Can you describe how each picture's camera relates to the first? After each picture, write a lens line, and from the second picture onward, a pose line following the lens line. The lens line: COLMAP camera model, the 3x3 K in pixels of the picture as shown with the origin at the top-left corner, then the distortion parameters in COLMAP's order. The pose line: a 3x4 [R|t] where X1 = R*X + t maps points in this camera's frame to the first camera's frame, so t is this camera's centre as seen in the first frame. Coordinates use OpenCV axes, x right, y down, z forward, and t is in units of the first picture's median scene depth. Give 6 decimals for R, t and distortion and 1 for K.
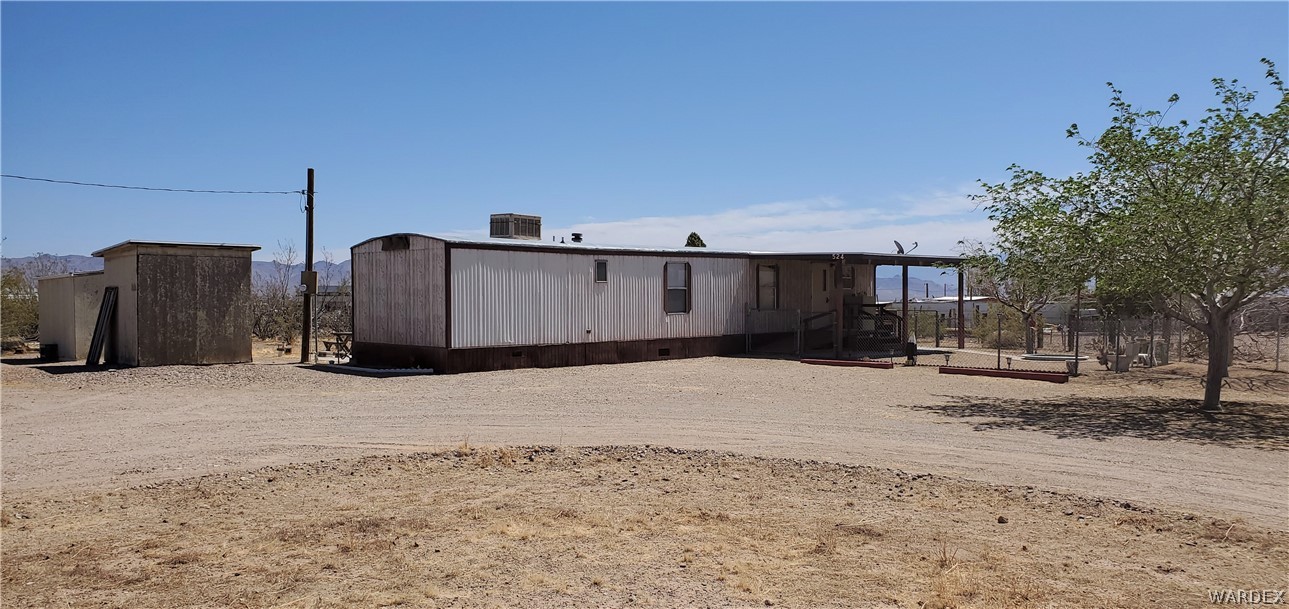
lens RADIAL K [[1009.7, 0, 644.5], [0, 1009.7, 304.5], [0, 0, 1]] dist [0.096662, -0.148412]
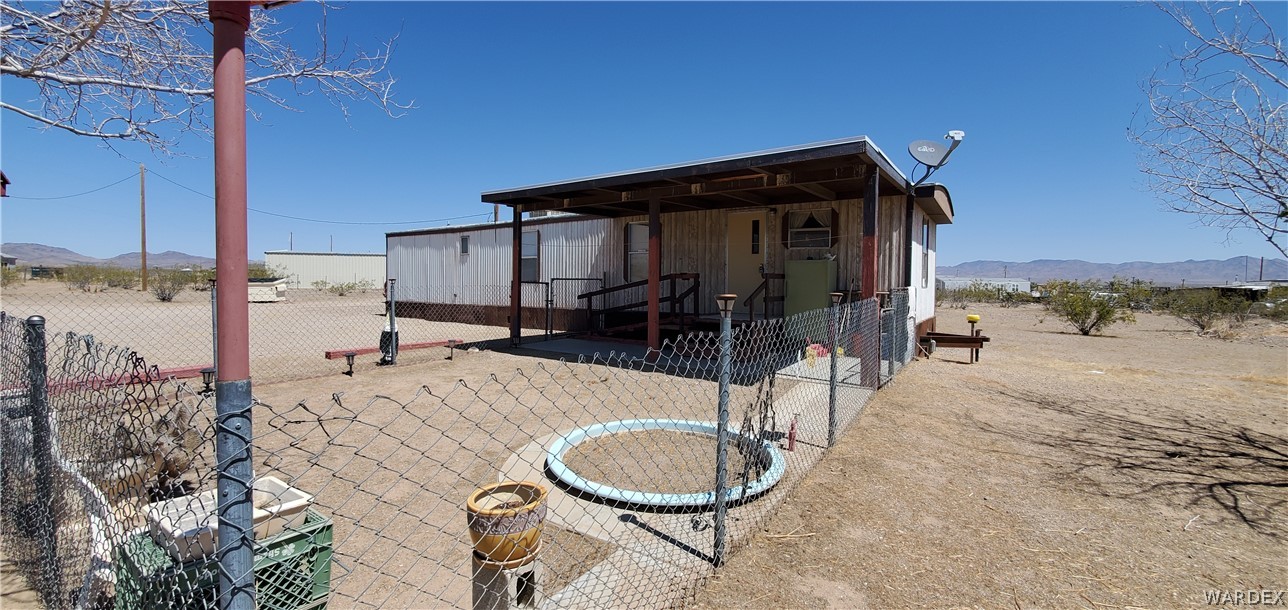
lens RADIAL K [[511.9, 0, 643.5], [0, 511.9, 293.9], [0, 0, 1]] dist [0.001063, -0.009131]
pose [[0.210367, 0.027944, -0.977223, 0.617371], [-0.015449, 0.999562, 0.025257, 0.005728], [0.977500, 0.009784, 0.210707, 1.118777]]
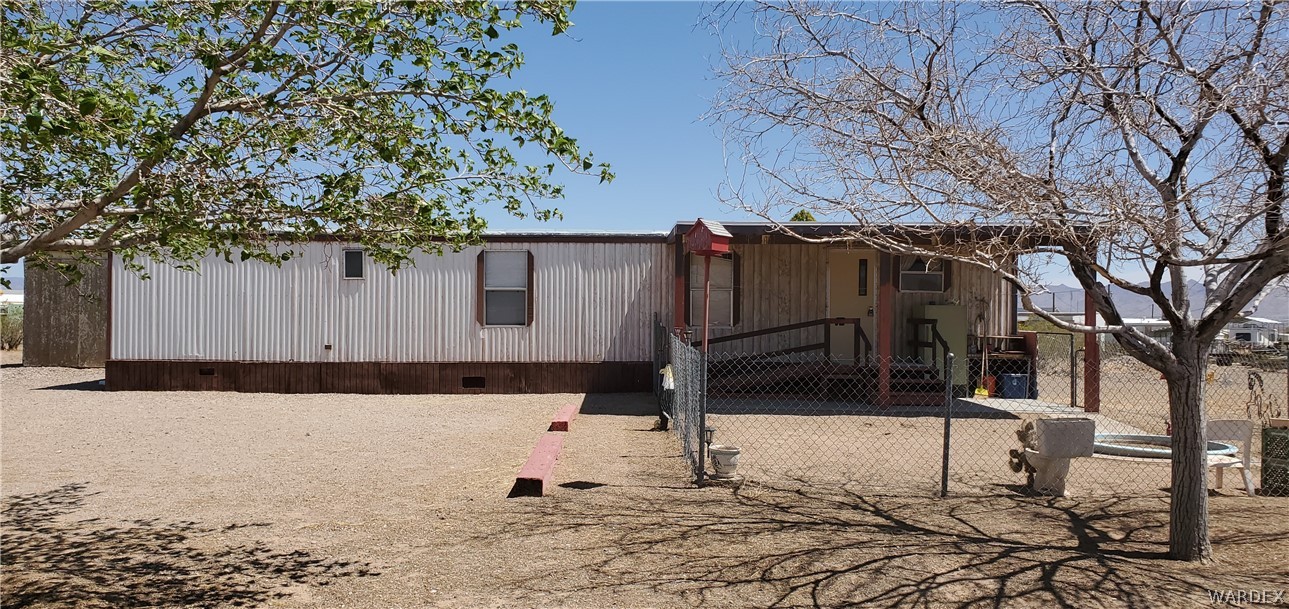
lens RADIAL K [[1009.7, 0, 644.5], [0, 1009.7, 304.5], [0, 0, 1]] dist [0.096662, -0.148412]
pose [[0.720328, 0.000671, -0.693634, 0.639656], [-0.016895, 0.999720, -0.016578, 0.004285], [0.693428, 0.023660, 0.720137, 0.639942]]
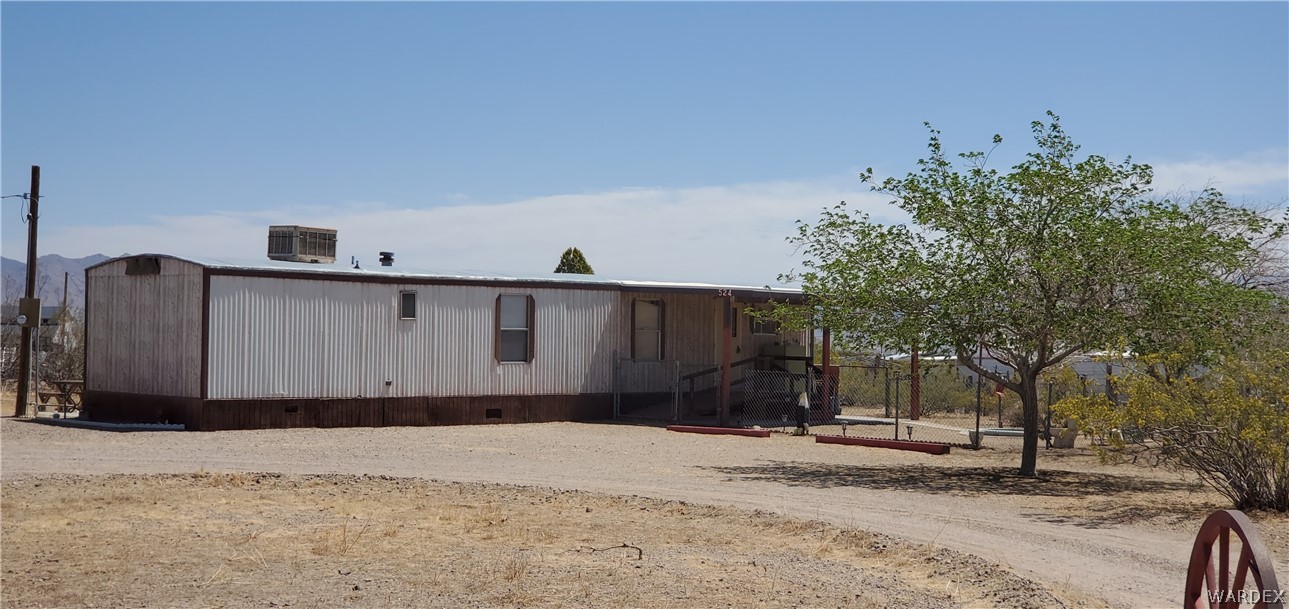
lens RADIAL K [[1955.0, 0, 668.1], [0, 1955.0, 300.1], [0, 0, 1]] dist [0.151794, -1.435426]
pose [[0.999455, 0.022195, 0.024429, 0.123753], [-0.021535, 0.999404, -0.026966, -0.001152], [-0.025013, 0.026425, 0.999338, -0.522029]]
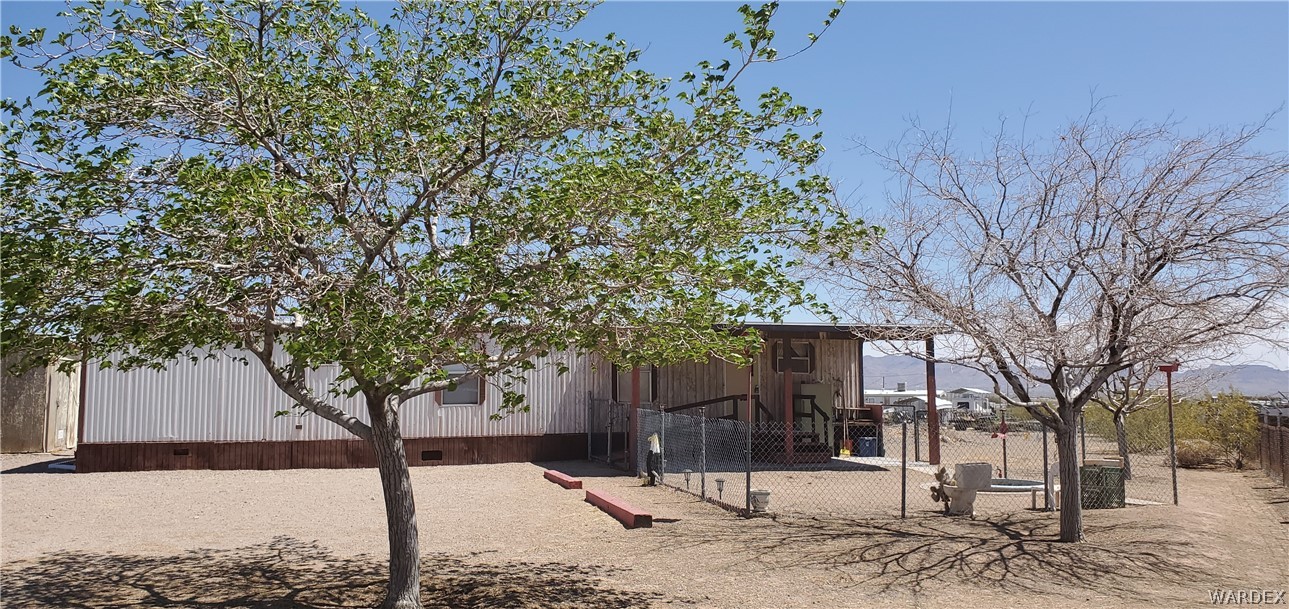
lens RADIAL K [[1009.7, 0, 644.5], [0, 1009.7, 304.5], [0, 0, 1]] dist [0.096662, -0.148412]
pose [[0.863959, -0.041846, -0.501820, 0.621465], [-0.004890, 0.995797, -0.091458, 0.002236], [0.503538, 0.081470, 0.860124, 0.430496]]
